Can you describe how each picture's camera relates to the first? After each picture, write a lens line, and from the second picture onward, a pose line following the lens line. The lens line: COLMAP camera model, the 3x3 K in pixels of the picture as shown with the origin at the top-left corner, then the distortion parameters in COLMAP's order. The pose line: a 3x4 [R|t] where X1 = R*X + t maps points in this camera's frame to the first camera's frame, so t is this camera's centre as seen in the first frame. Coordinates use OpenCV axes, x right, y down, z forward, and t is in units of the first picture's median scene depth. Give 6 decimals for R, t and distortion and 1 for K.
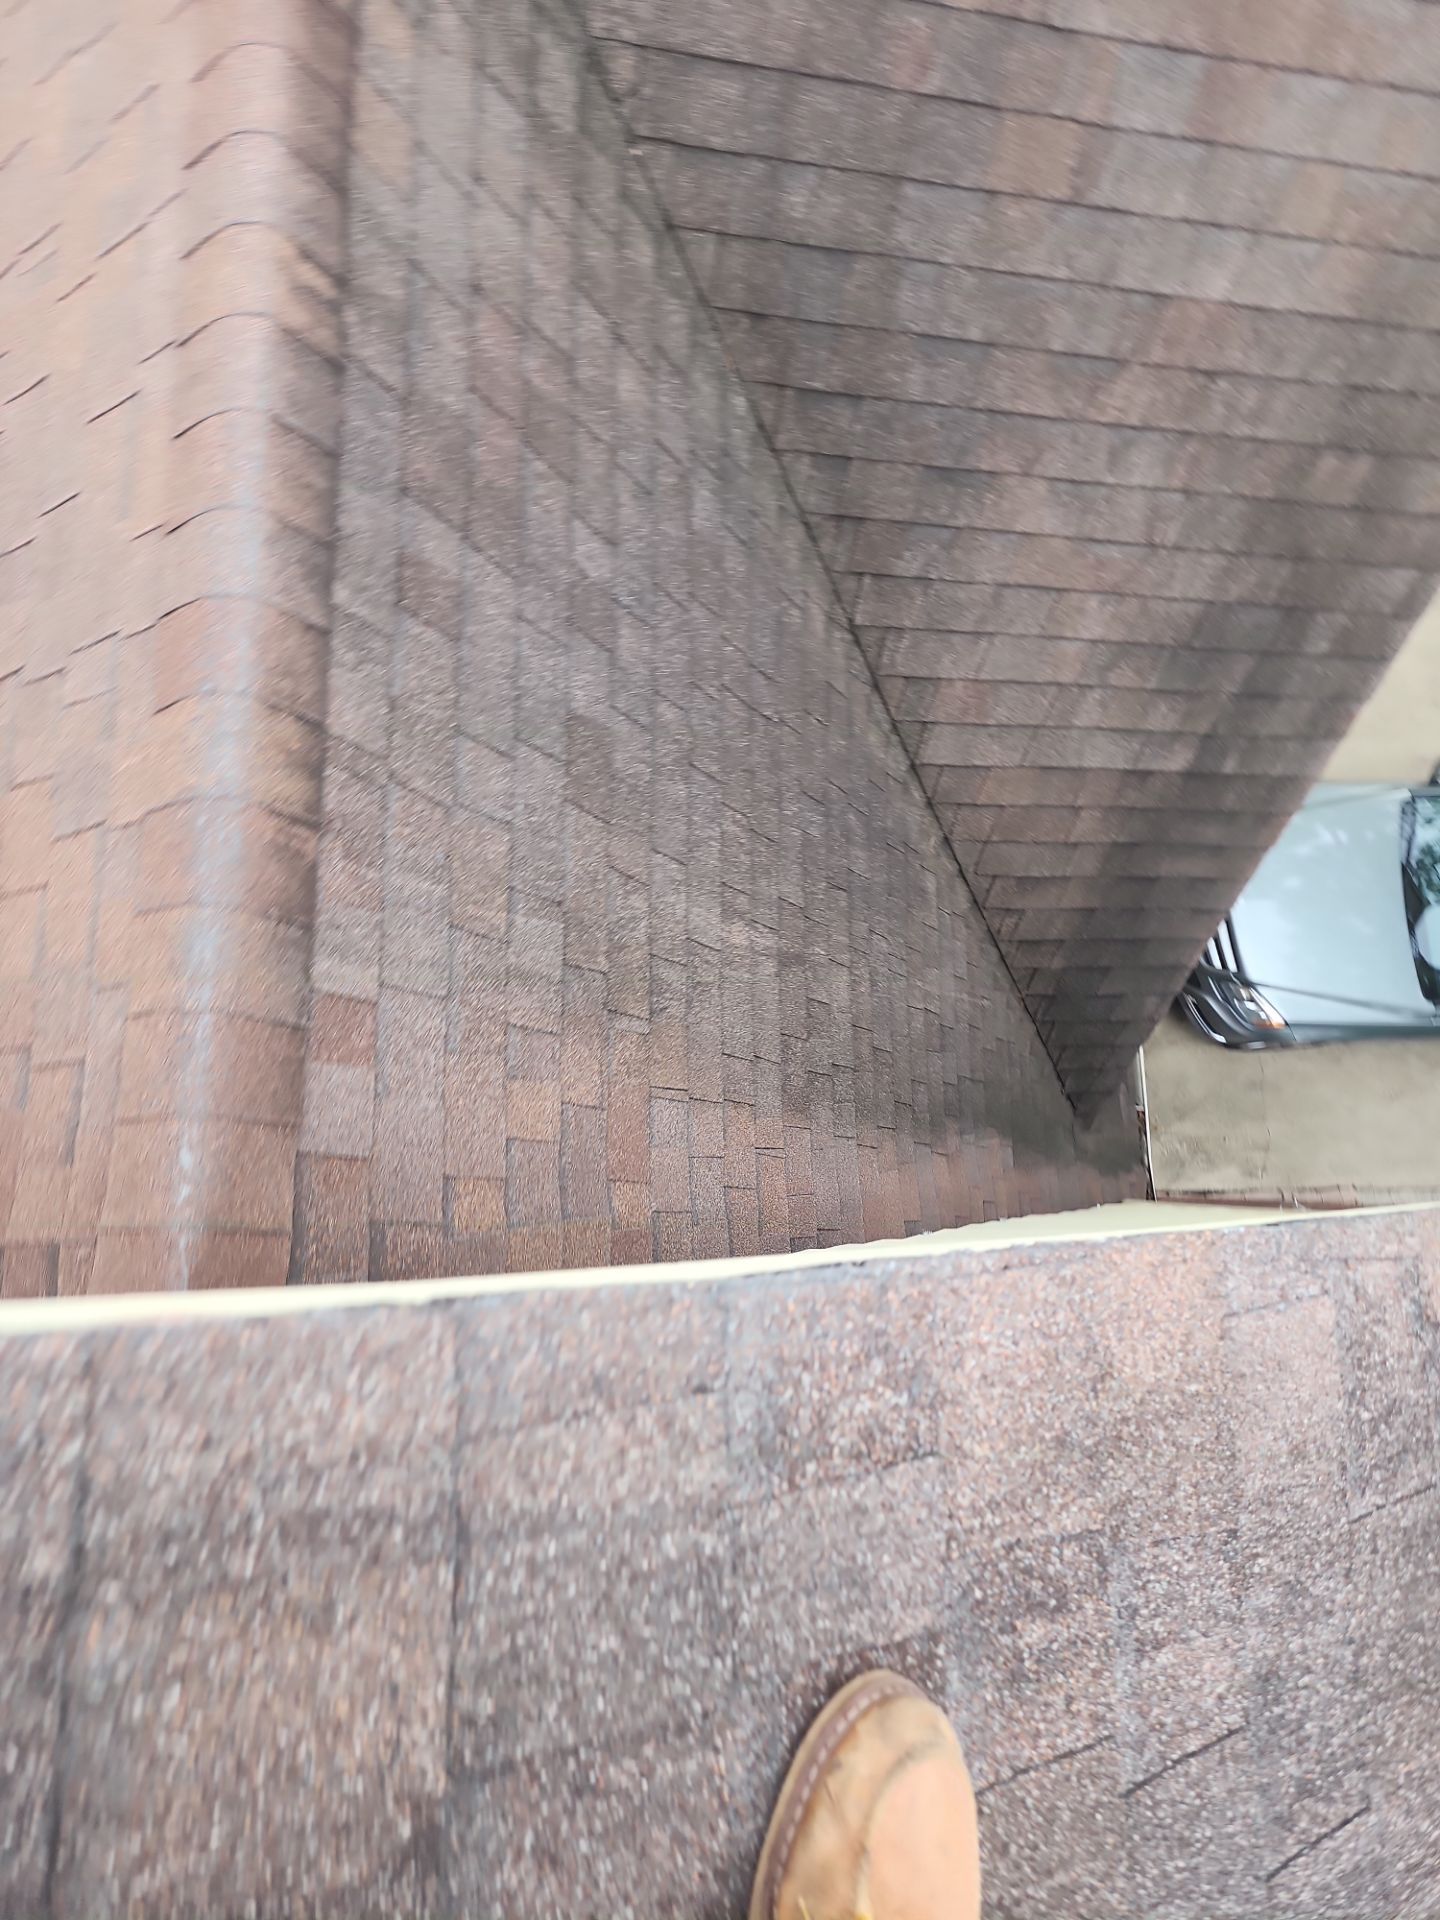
lens RADIAL K [[1340.4, 0, 763.6], [0, 1340.4, 987.5], [0, 0, 1]] dist [0.045528, -0.044621]
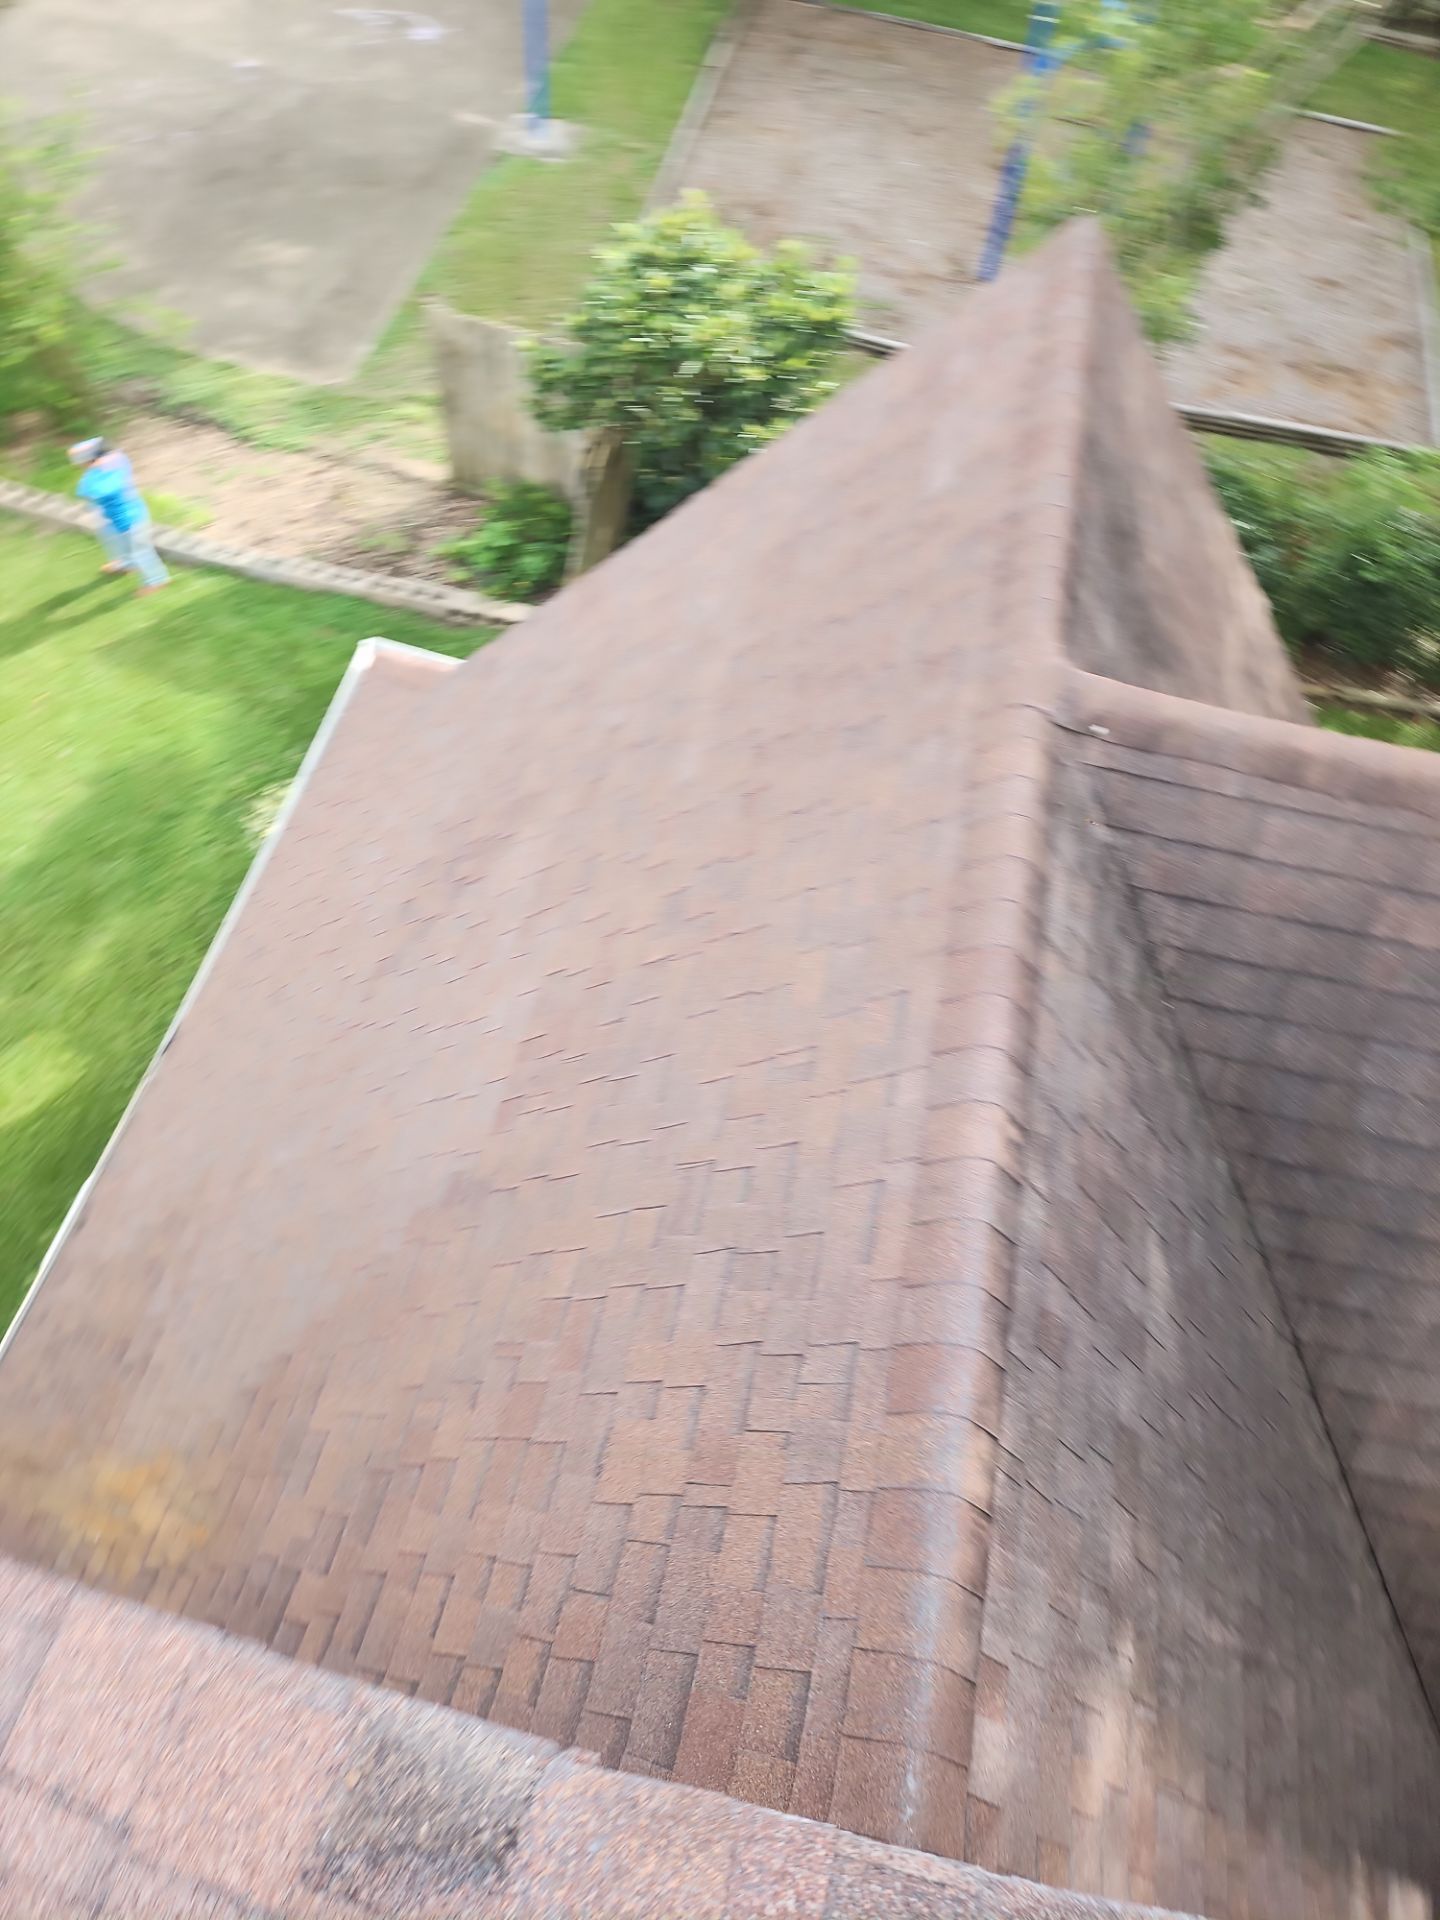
lens RADIAL K [[1298.4, 0, 724.3], [0, 1298.4, 891.9], [0, 0, 1]] dist [0.046106, -0.063388]
pose [[0.959363, 0.081115, -0.270264, -0.171588], [-0.196783, 0.878774, -0.434778, -0.028284], [0.202234, 0.470294, 0.859026, -0.318404]]
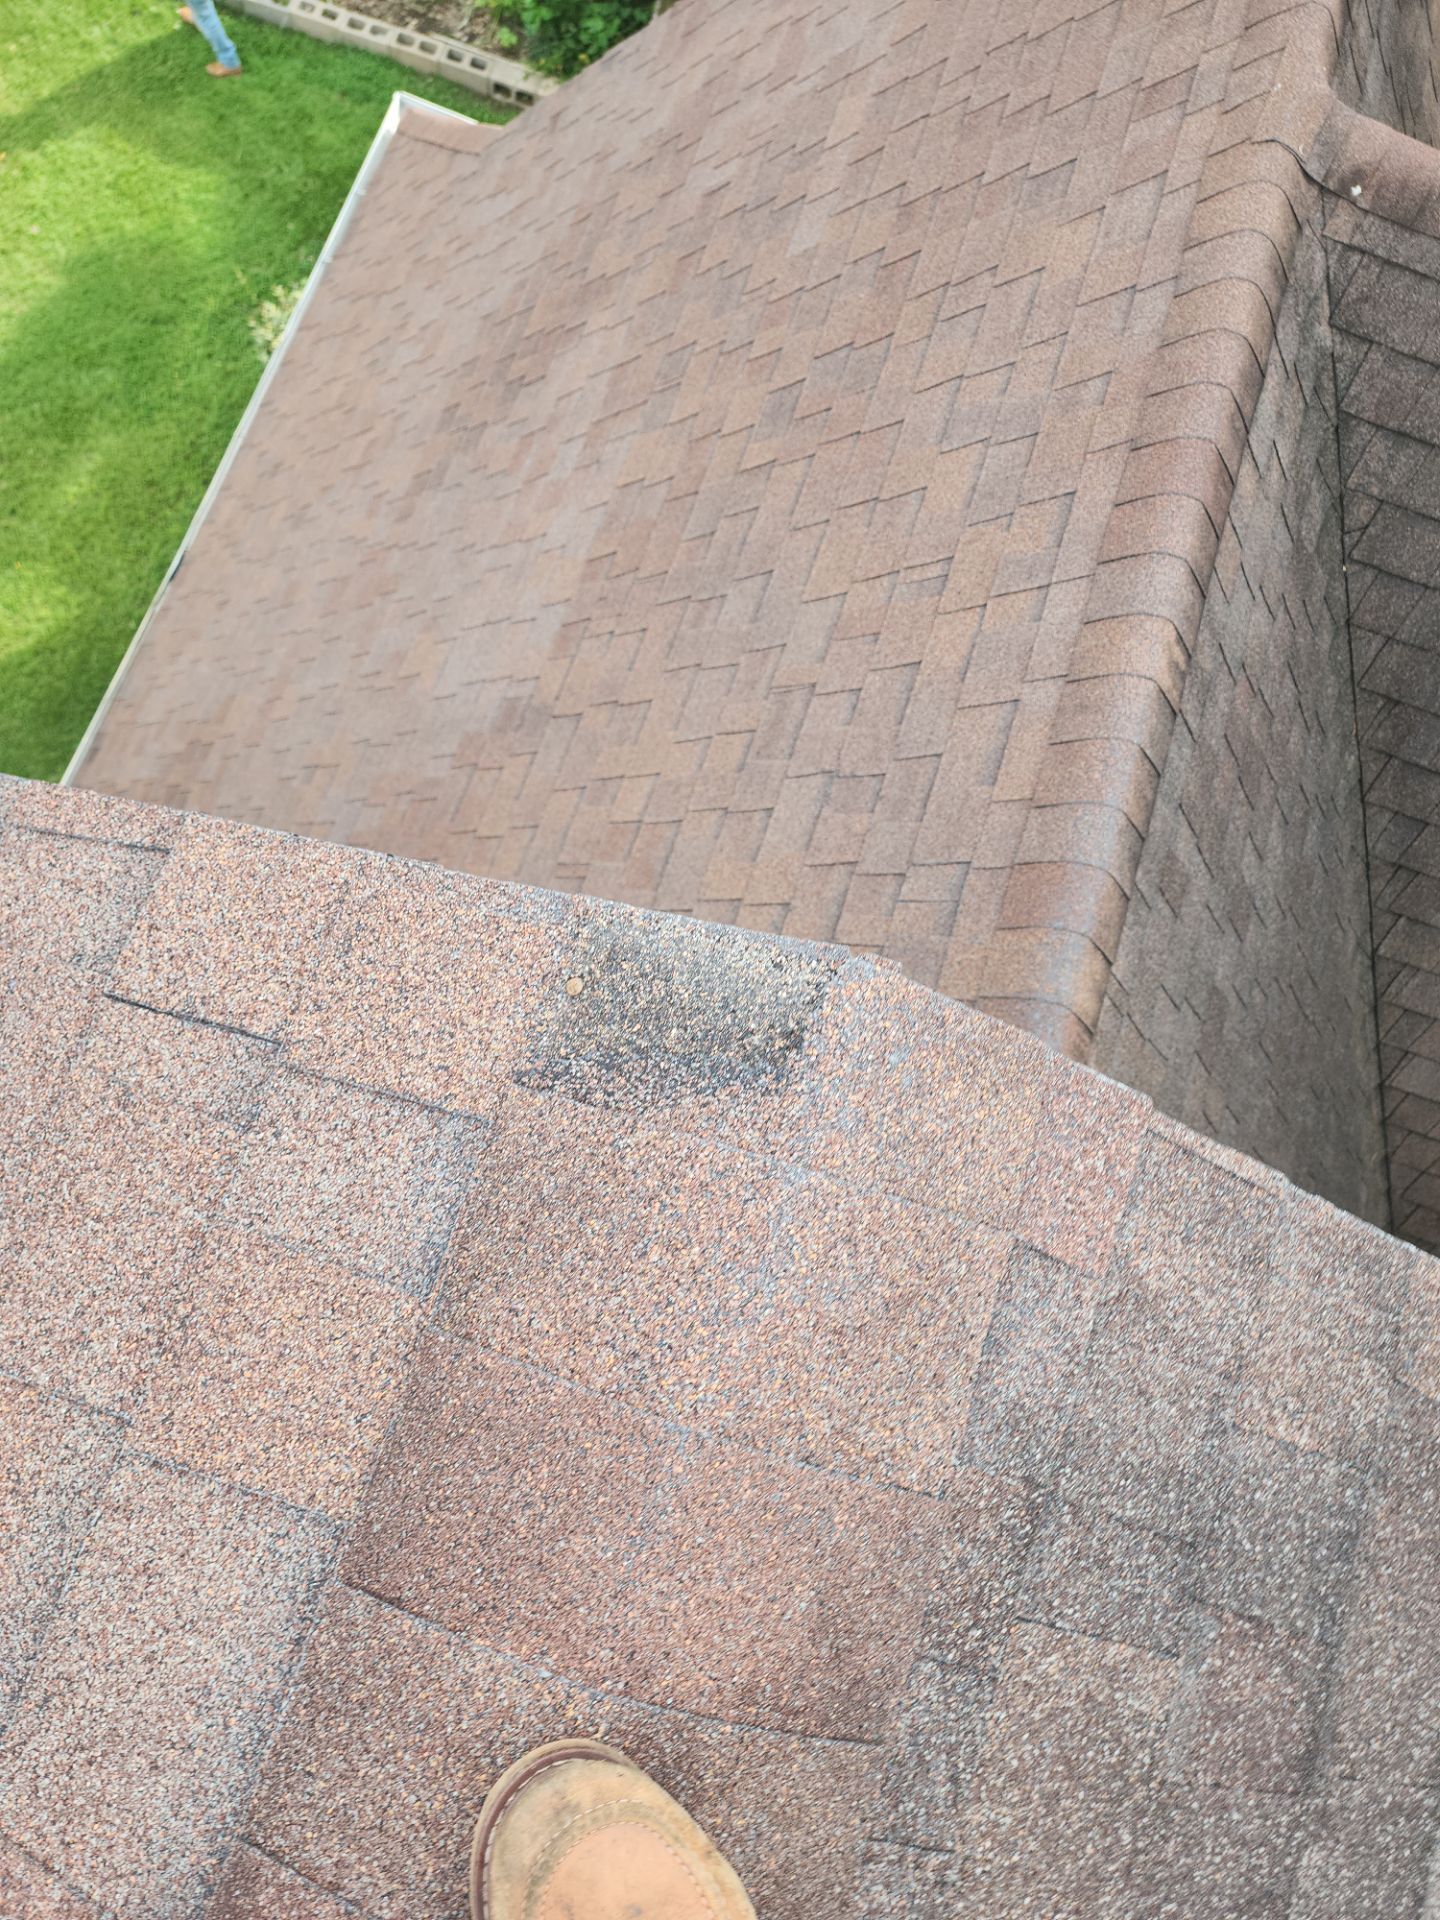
lens RADIAL K [[1340.4, 0, 763.6], [0, 1340.4, 987.5], [0, 0, 1]] dist [0.045528, -0.044621]
pose [[0.943094, 0.265738, -0.199894, -0.234665], [-0.293120, 0.948210, -0.122384, 0.057315], [0.157020, 0.174012, 0.972144, -0.220136]]
